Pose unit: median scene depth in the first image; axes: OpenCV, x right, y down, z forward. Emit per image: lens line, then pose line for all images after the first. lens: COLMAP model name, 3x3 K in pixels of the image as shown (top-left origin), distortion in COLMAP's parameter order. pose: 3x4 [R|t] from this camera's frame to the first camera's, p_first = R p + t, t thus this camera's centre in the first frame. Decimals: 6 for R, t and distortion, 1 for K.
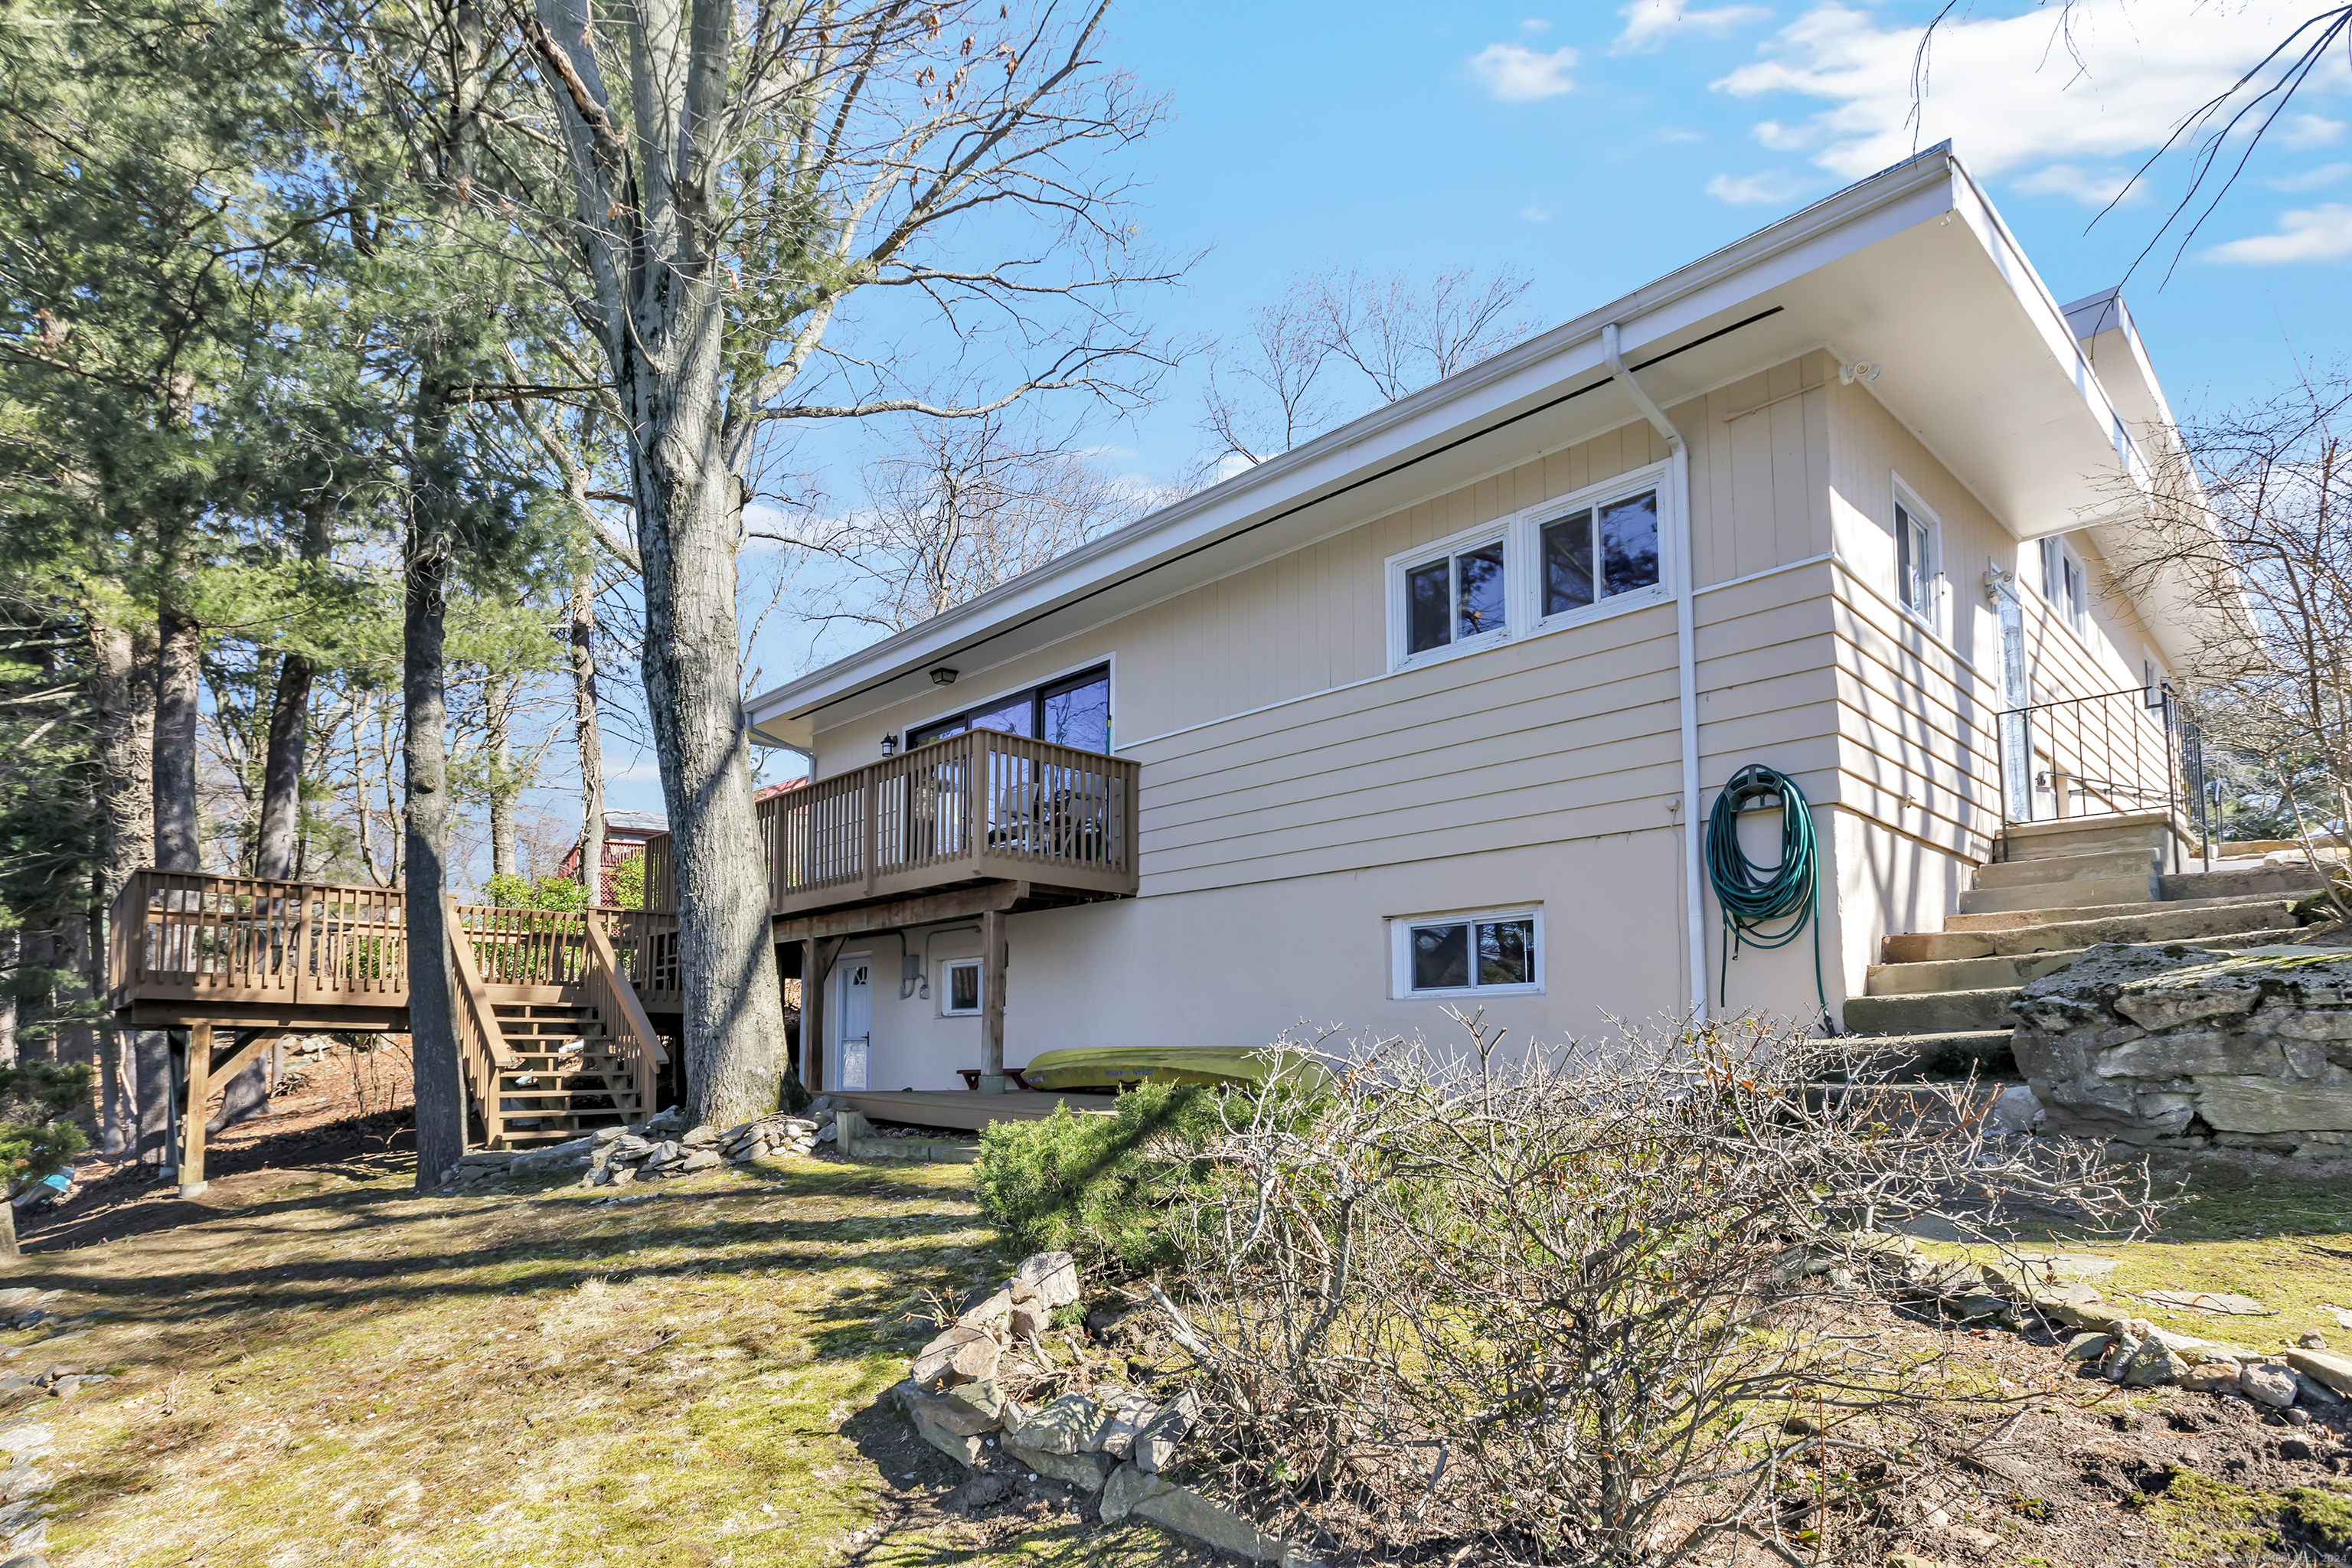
lens RADIAL K [[1092.0, 0, 1235.1], [0, 1092.0, 771.9], [0, 0, 1]] dist [0.001040, -0.001040]
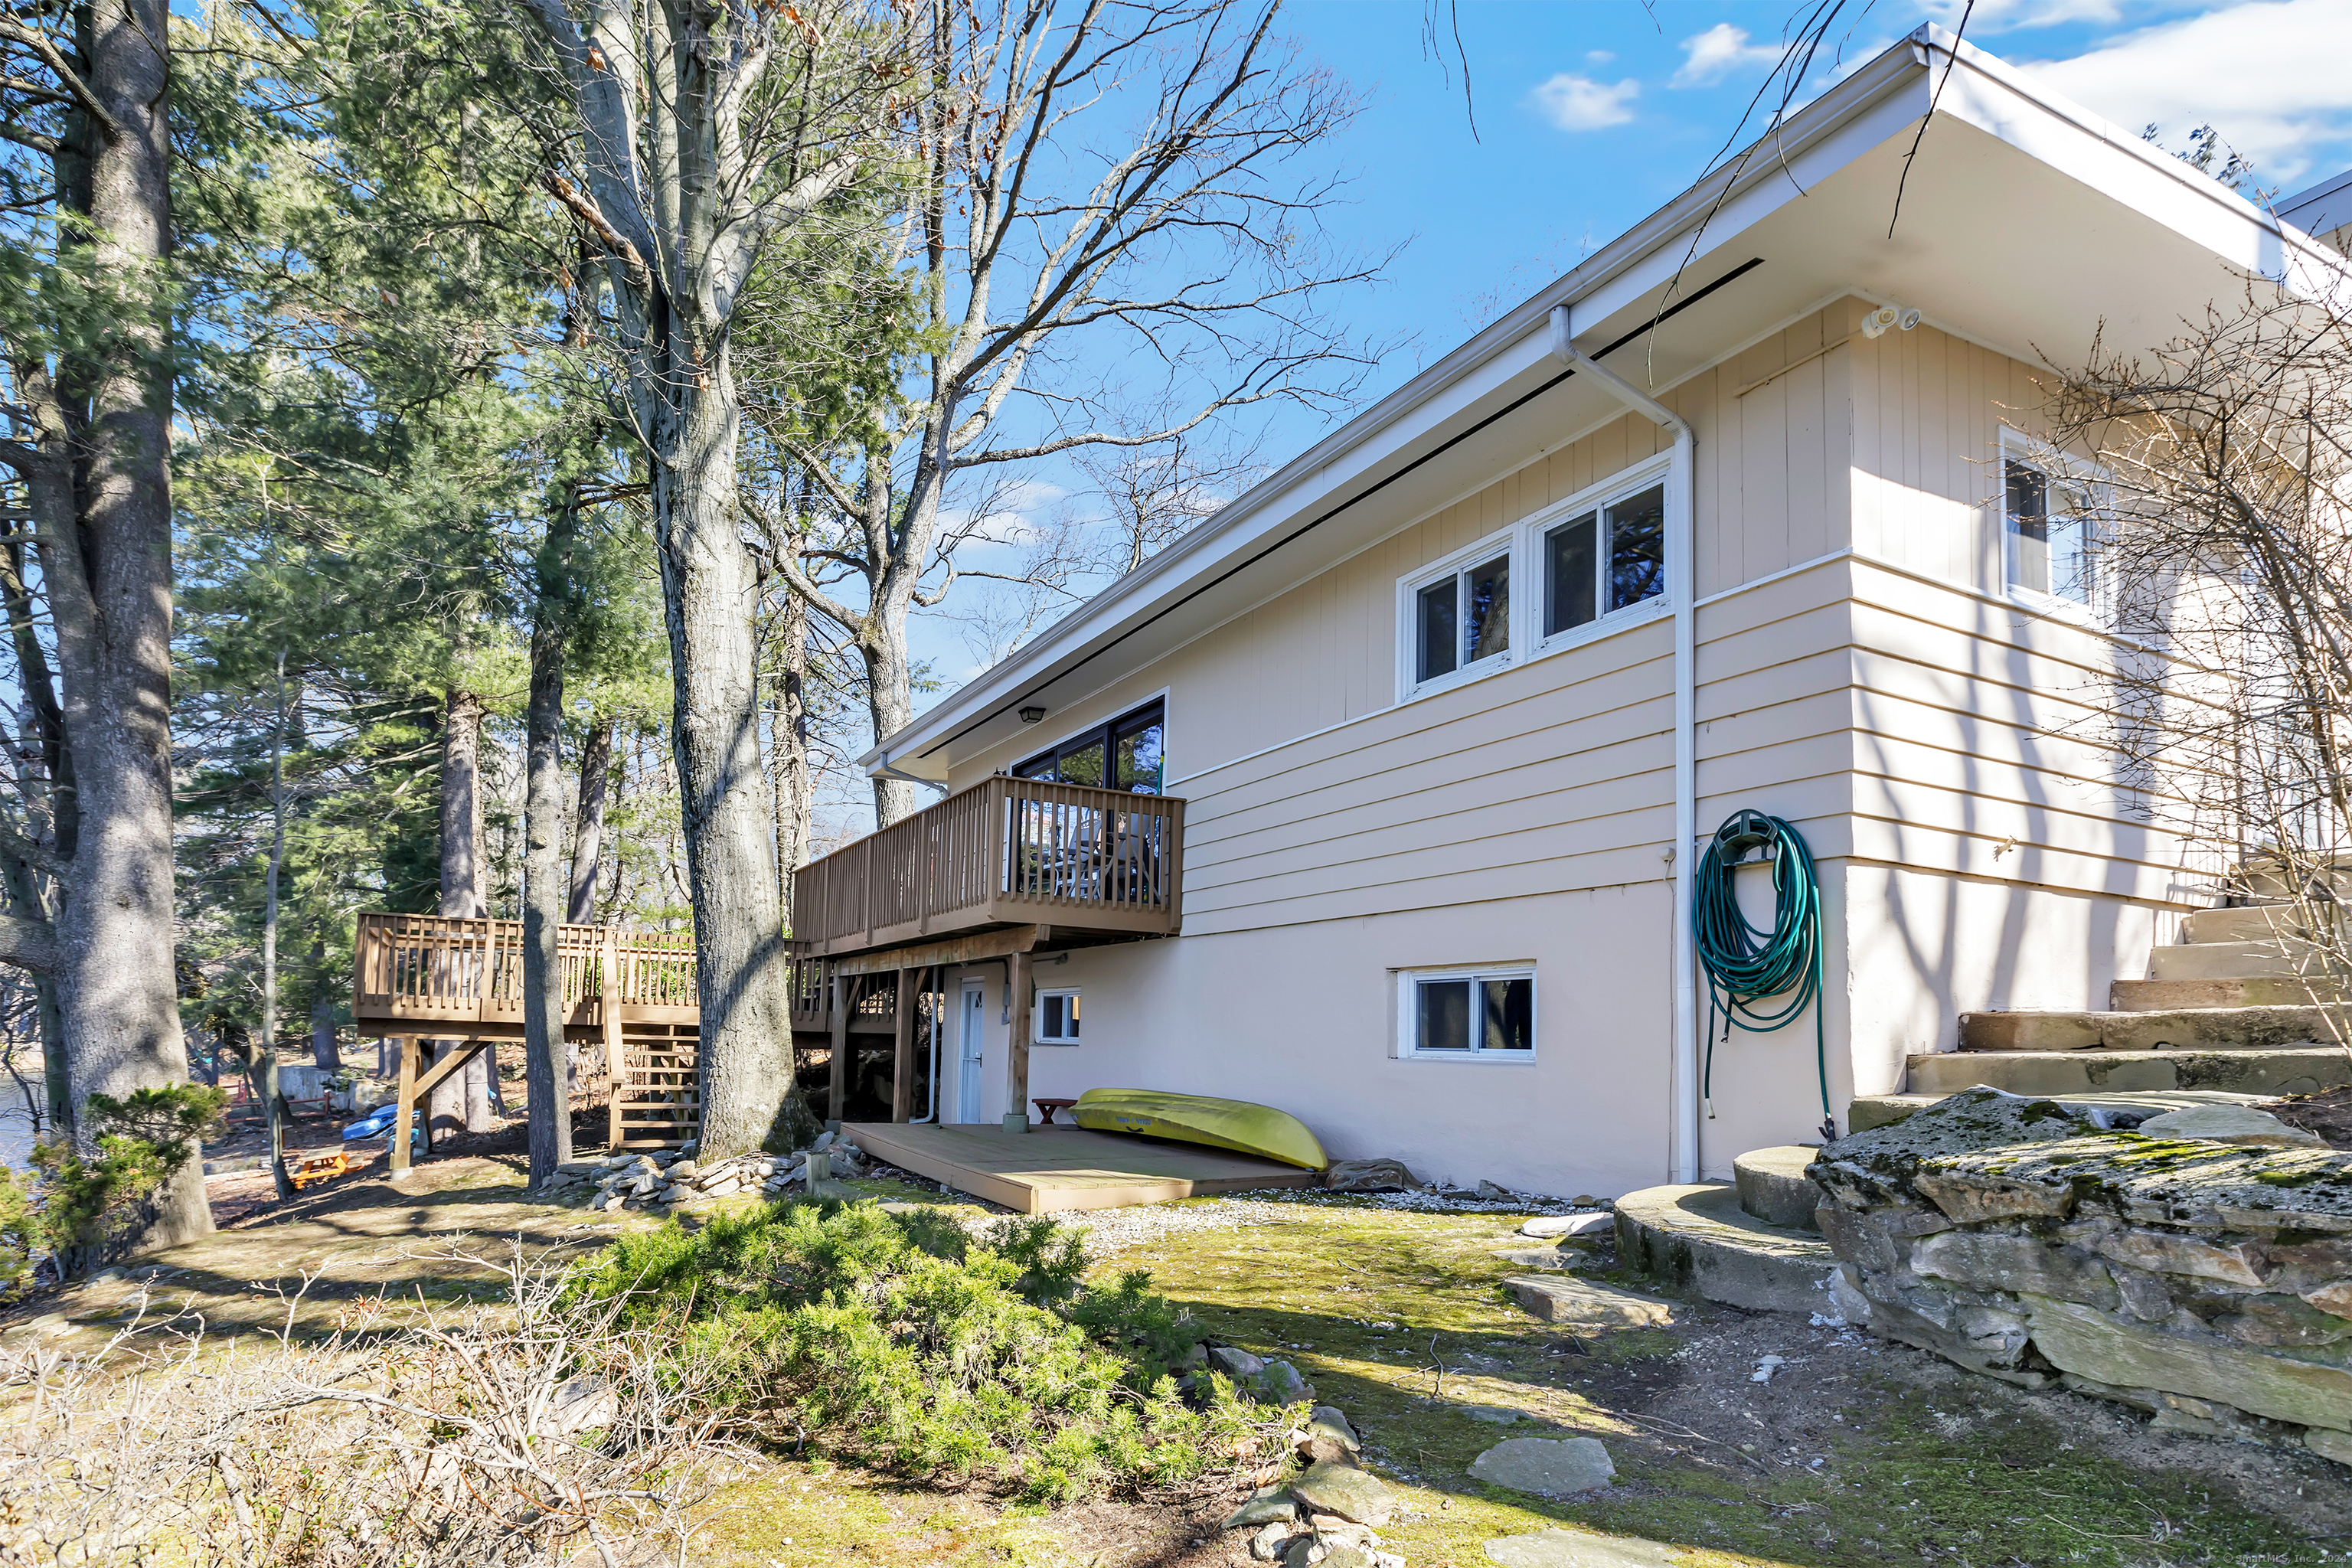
lens RADIAL K [[1092.0, 0, 1177.0], [0, 1092.0, 786.7], [0, 0, 1]] dist [0.001040, -0.001040]
pose [[0.962981, -0.026598, -0.268253, 0.228488], [0.029202, 0.999557, 0.005720, -0.034313], [0.267982, -0.013342, 0.963331, 0.062206]]
